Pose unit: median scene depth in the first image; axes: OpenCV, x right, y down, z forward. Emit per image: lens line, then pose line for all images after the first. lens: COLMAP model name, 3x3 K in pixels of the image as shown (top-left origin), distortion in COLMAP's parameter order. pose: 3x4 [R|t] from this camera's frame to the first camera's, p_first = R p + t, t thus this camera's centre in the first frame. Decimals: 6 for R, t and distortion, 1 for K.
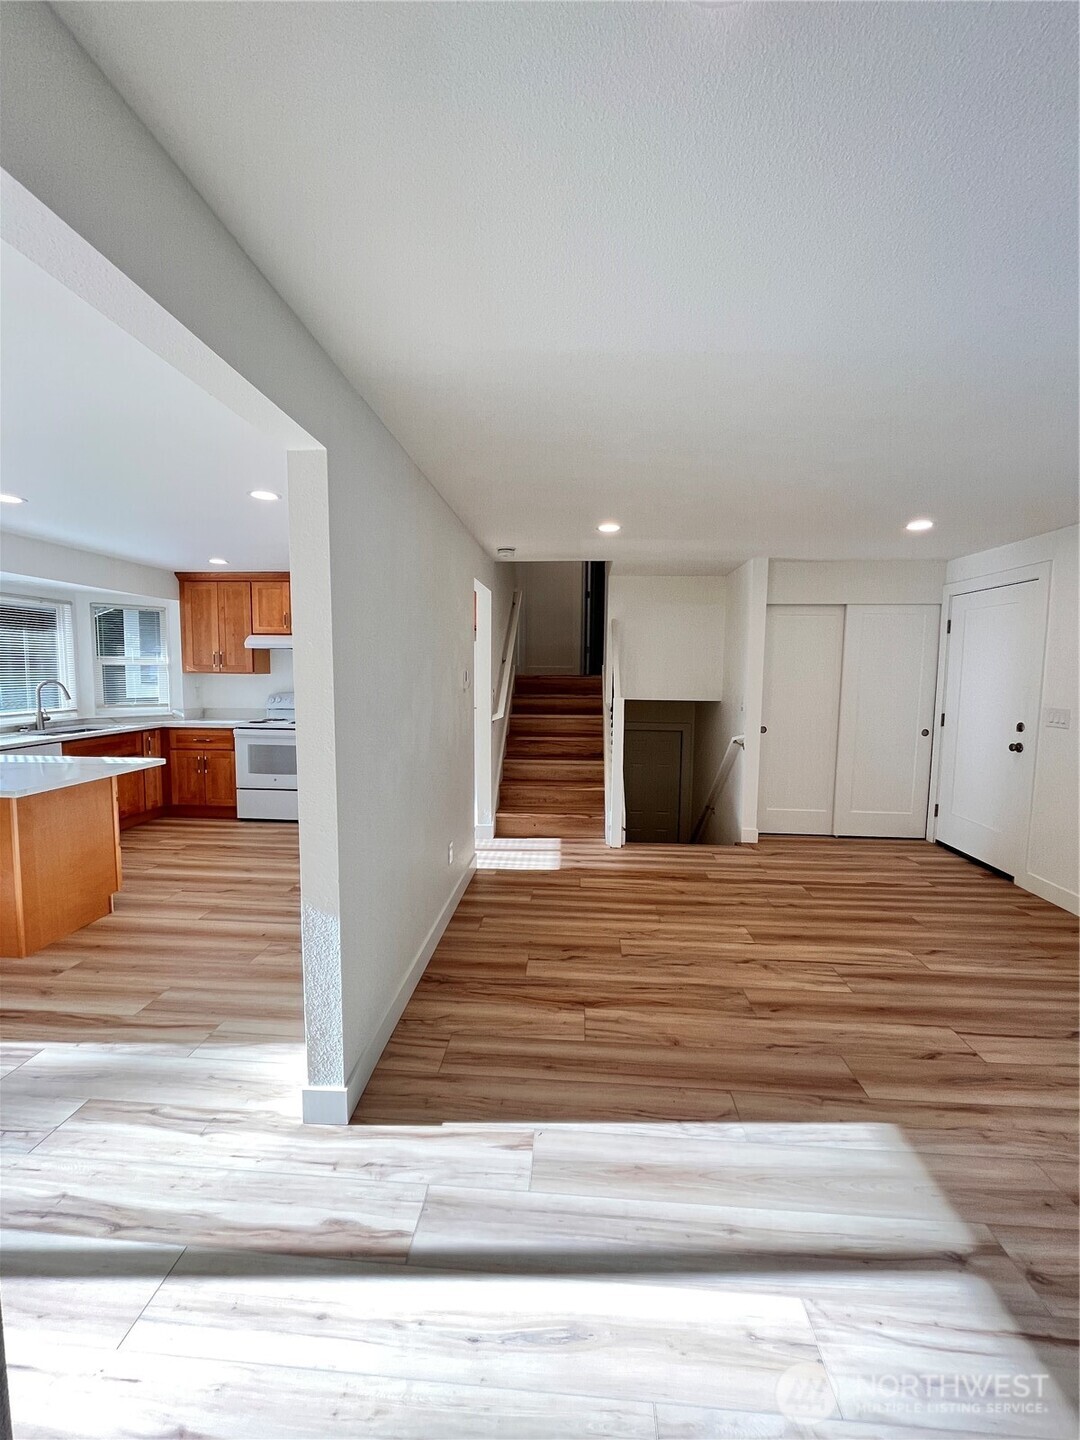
lens RADIAL K [[584.3, 0, 540.0], [0, 584.3, 720.0], [0, 0, 1]] dist [0.000301, 0.000041]
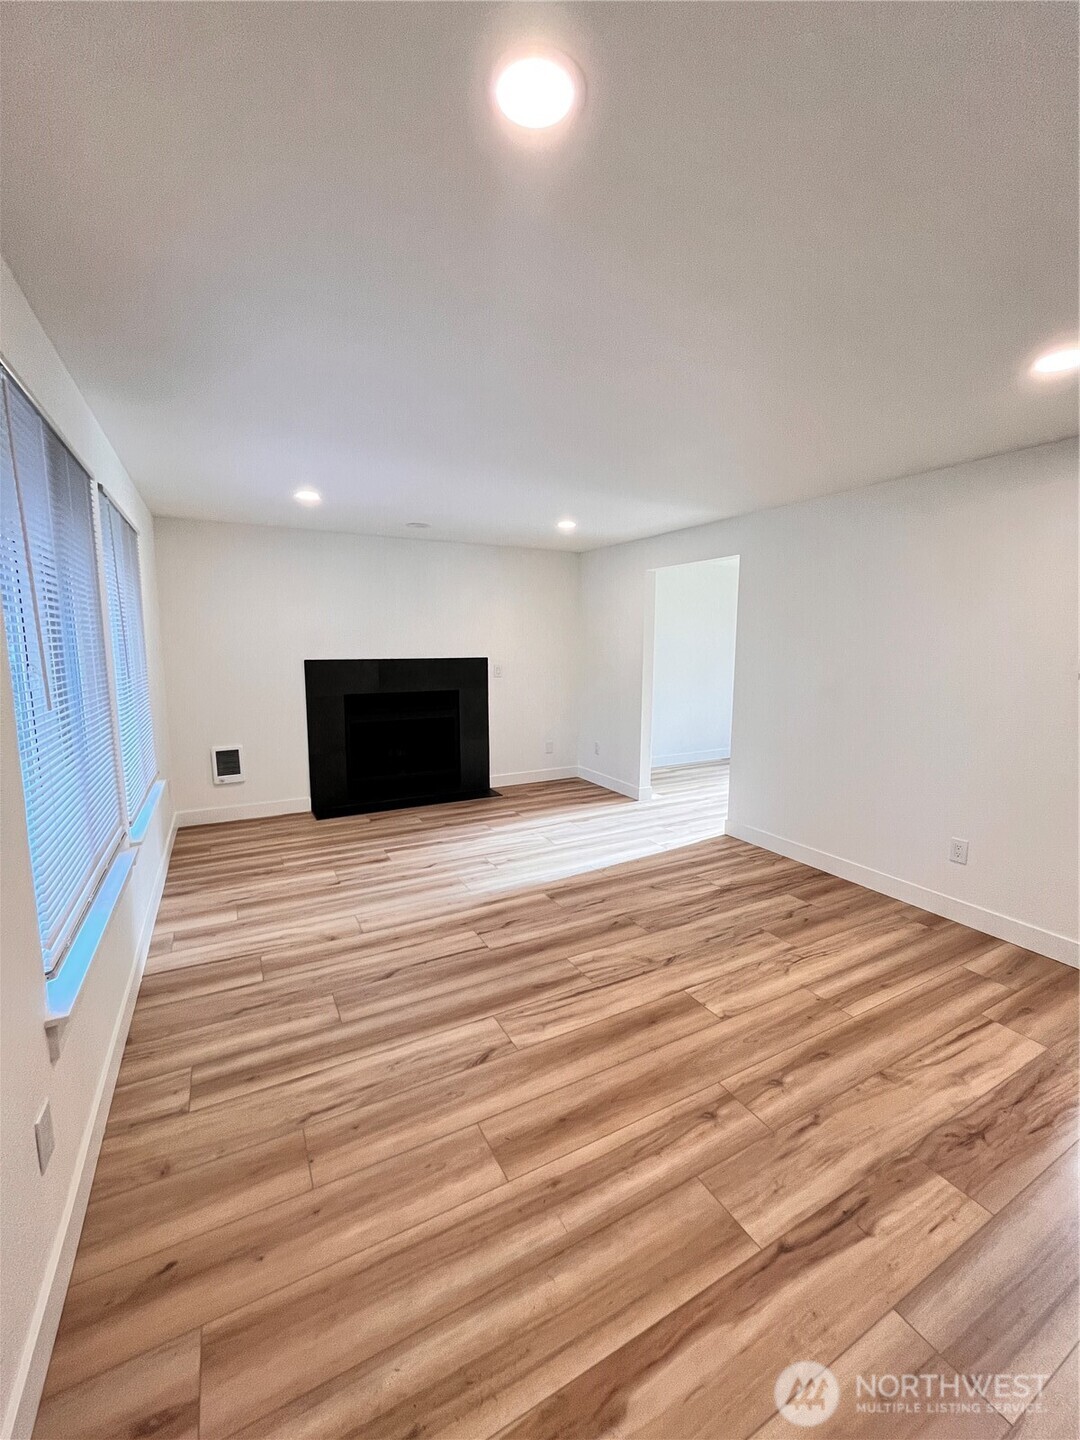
lens RADIAL K [[584.3, 0, 540.0], [0, 584.3, 720.0], [0, 0, 1]] dist [0.000301, 0.000041]
pose [[-0.843141, 0.060038, -0.534330, 0.962375], [-0.060055, 0.977014, 0.204540, -0.128973], [0.534328, 0.204545, -0.820155, 1.517879]]
